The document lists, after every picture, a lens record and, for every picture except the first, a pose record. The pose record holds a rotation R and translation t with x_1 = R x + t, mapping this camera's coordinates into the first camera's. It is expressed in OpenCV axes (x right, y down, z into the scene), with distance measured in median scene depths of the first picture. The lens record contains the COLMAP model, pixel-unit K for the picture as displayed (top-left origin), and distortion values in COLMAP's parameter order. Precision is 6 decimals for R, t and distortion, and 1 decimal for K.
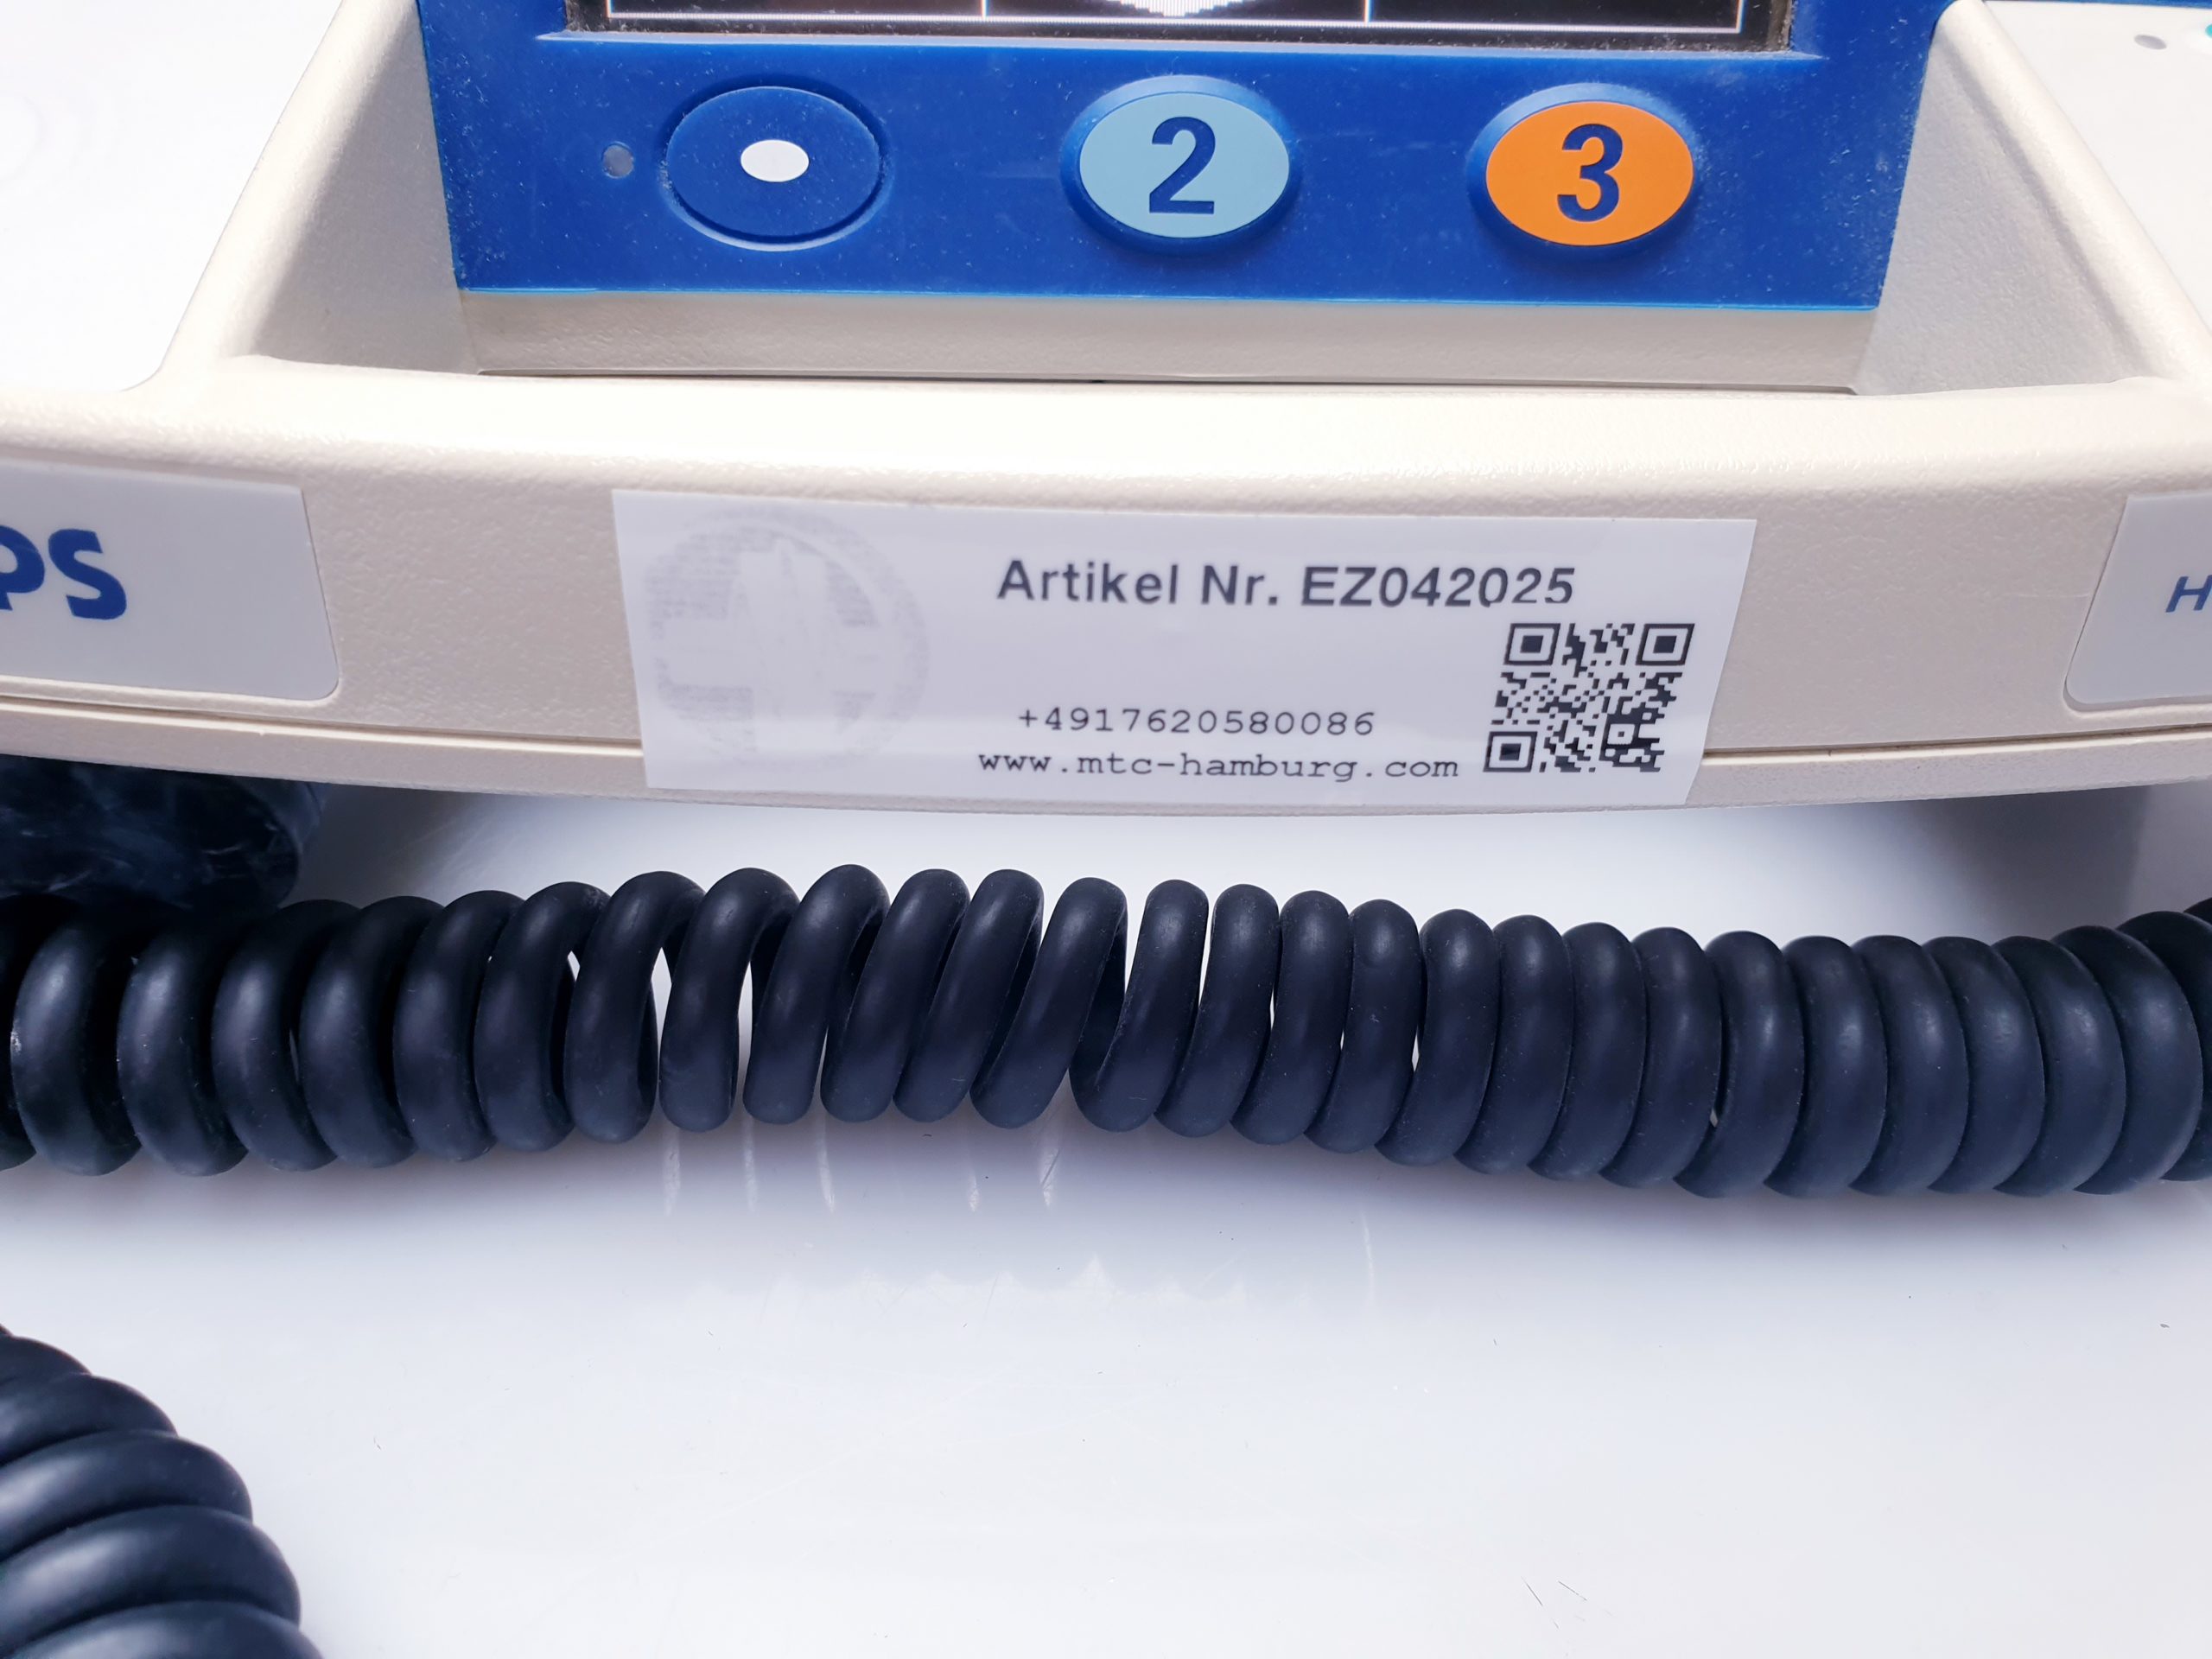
lens RADIAL K [[1689.8, 0, 1070.7], [0, 1689.8, 821.7], [0, 0, 1]] dist [0.124373, -0.354969]
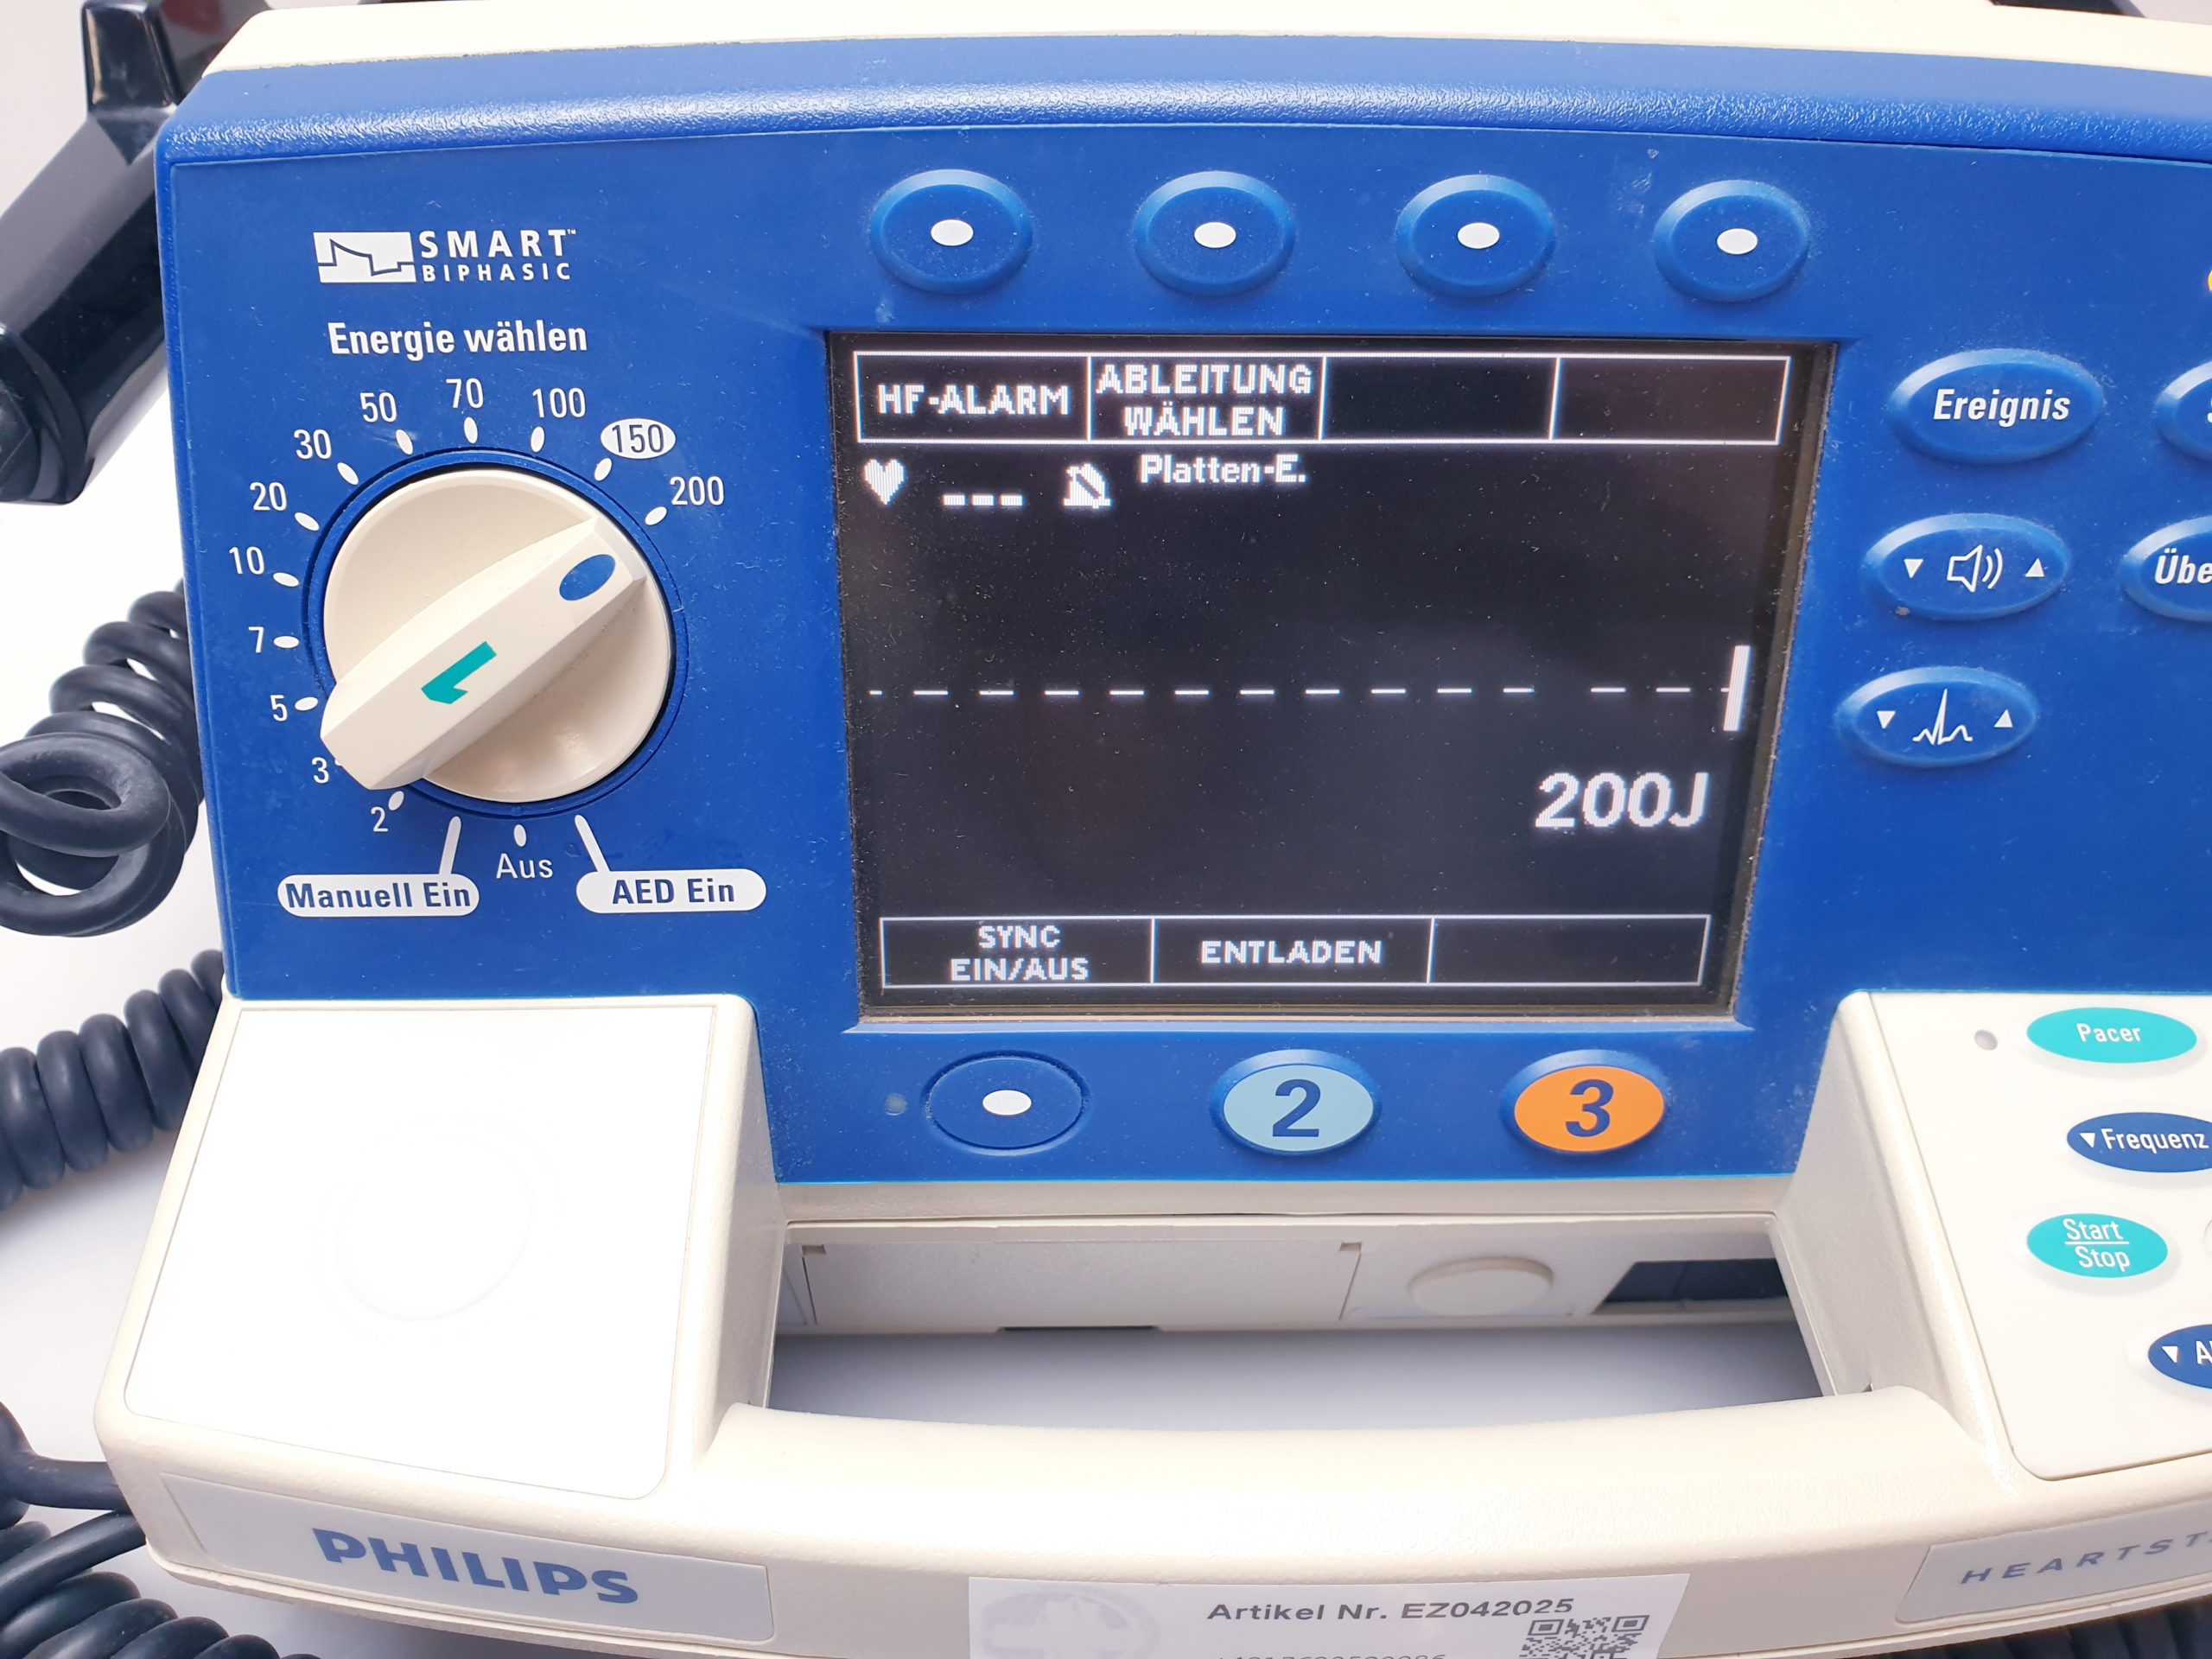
lens RADIAL K [[1719.0, 0, 1069.8], [0, 1719.0, 785.6], [0, 0, 1]] dist [-0.043531, 0.046995]
pose [[0.999963, -0.006981, 0.004982, -0.167157], [0.006803, 0.999366, 0.034934, -0.923127], [-0.005223, -0.034898, 0.999377, -0.528522]]
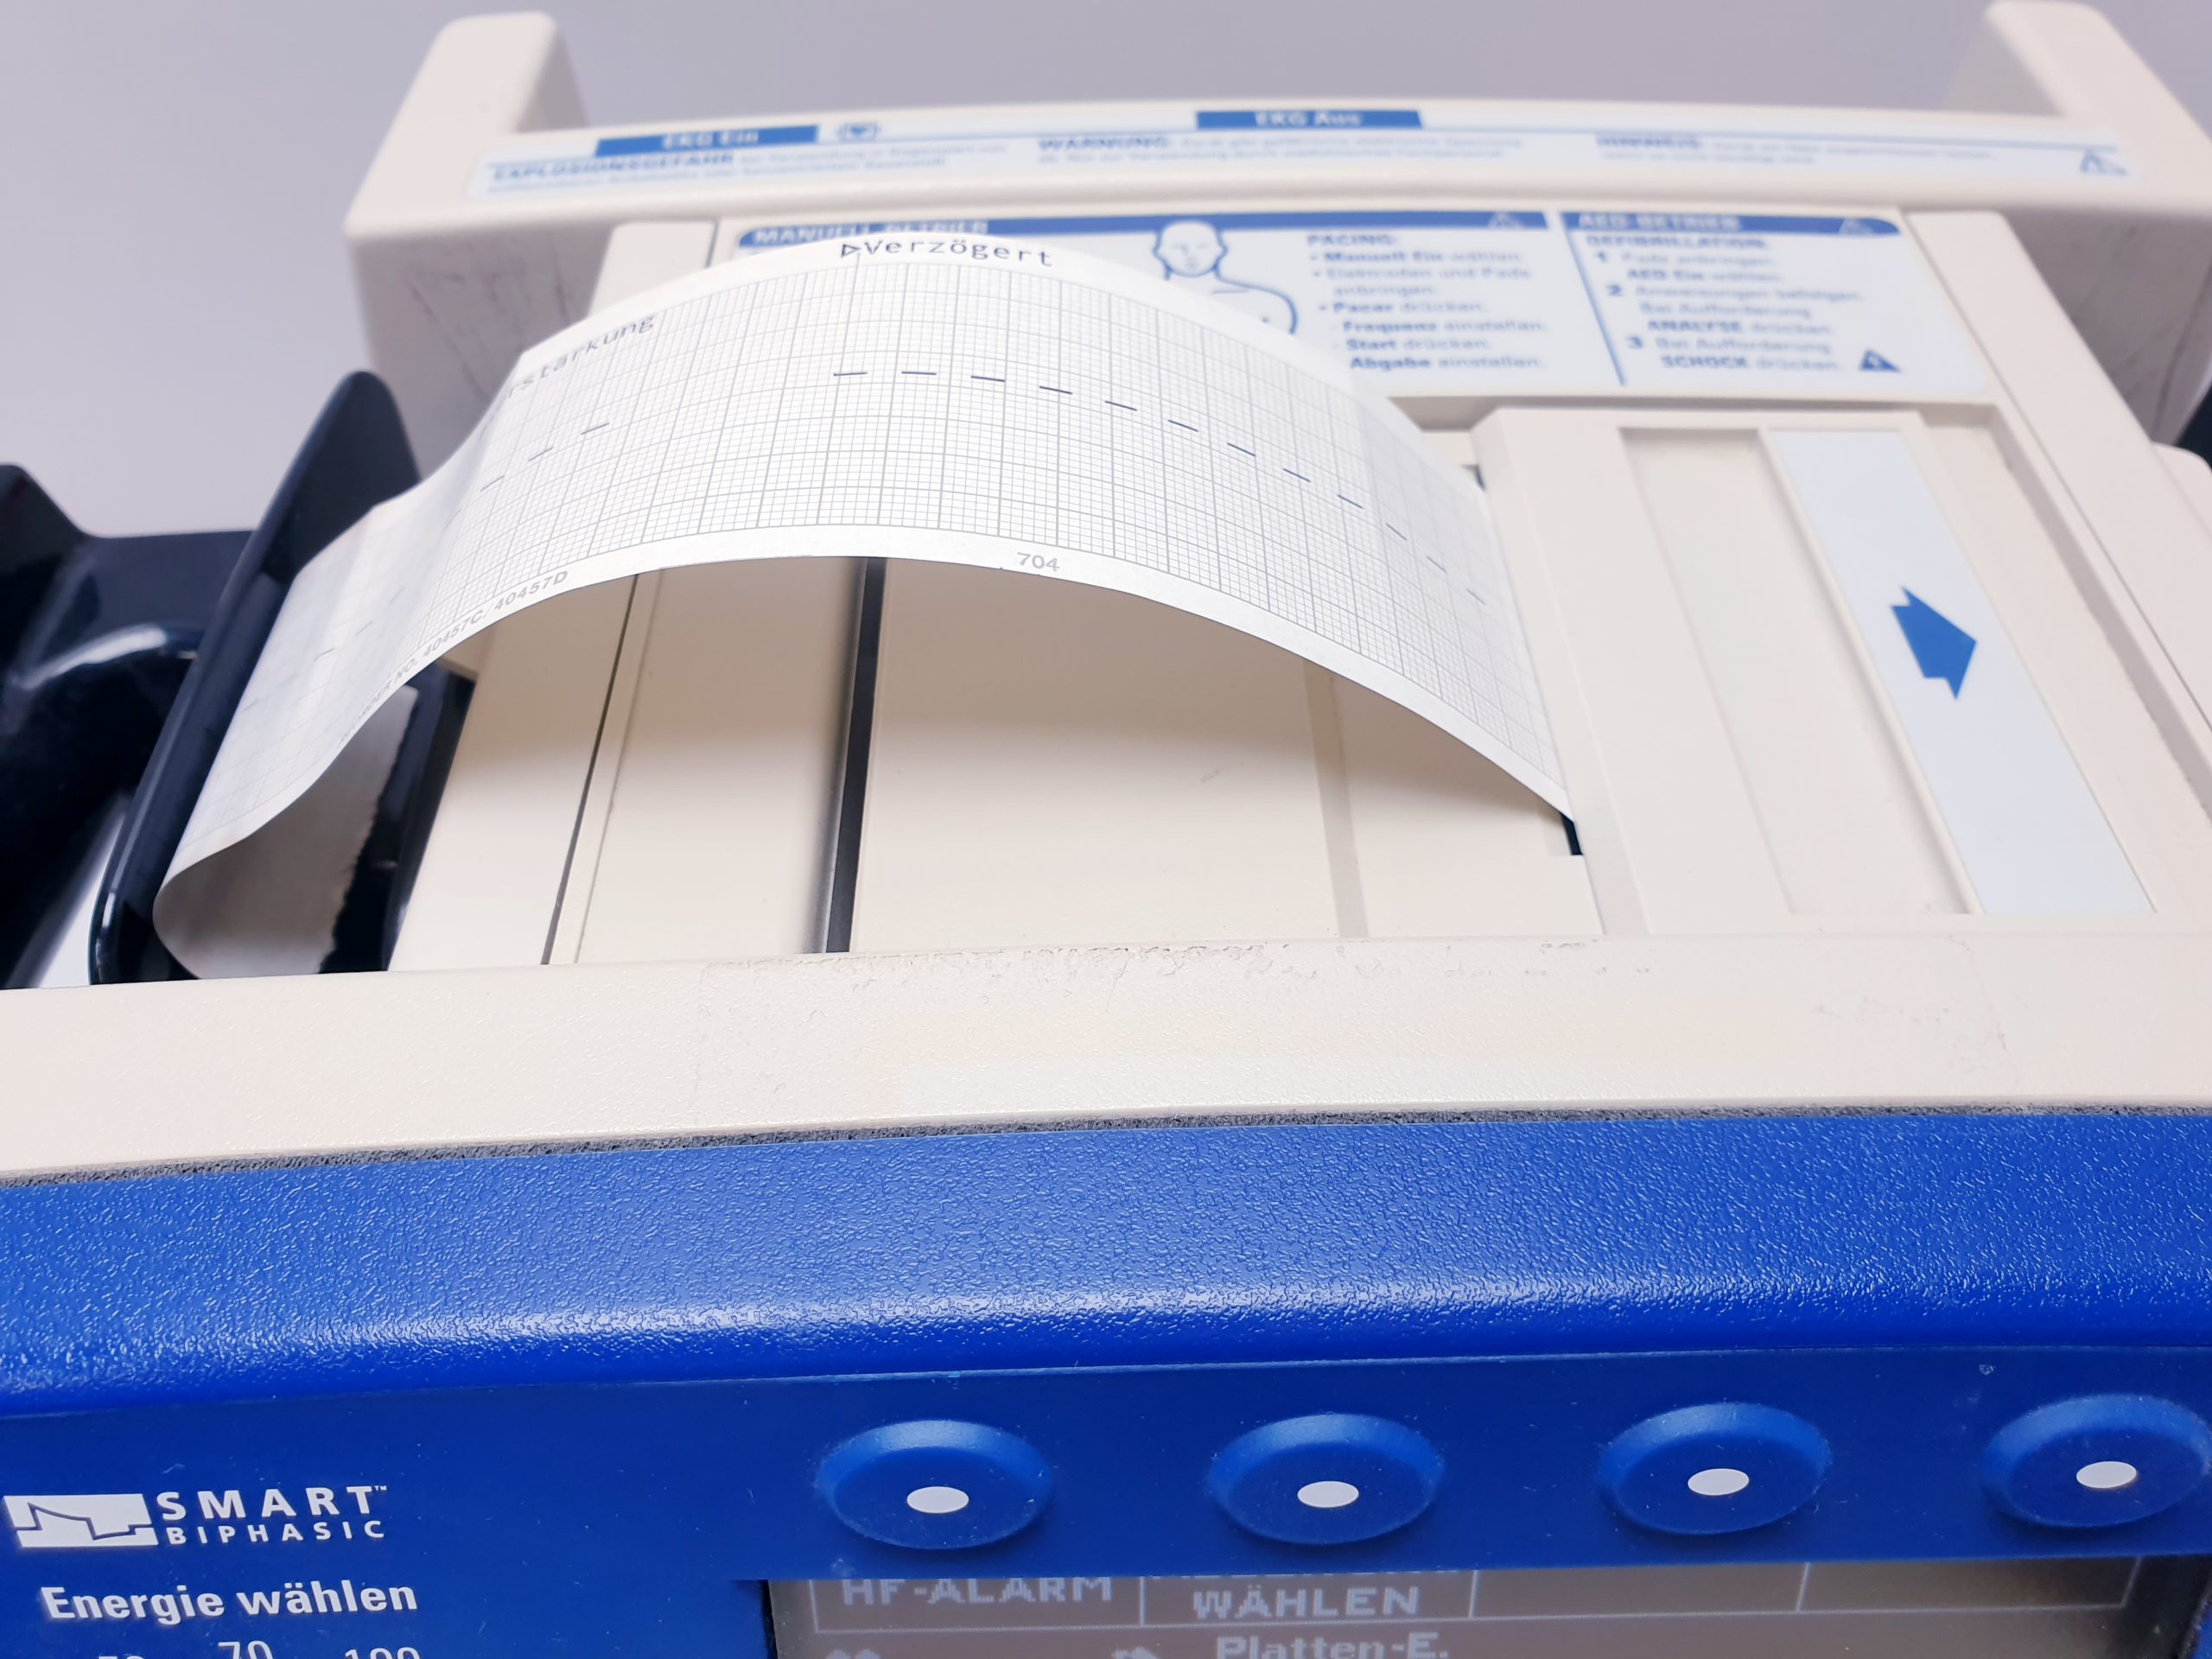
lens RADIAL K [[1767.4, 0, 1092.4], [0, 1767.4, 828.7], [0, 0, 1]] dist [-0.001122, -0.001636]
pose [[0.999844, -0.016349, -0.006706, -0.155831], [0.017040, 0.992510, 0.120970, -1.898340], [0.004678, -0.121065, 0.992634, 0.009271]]
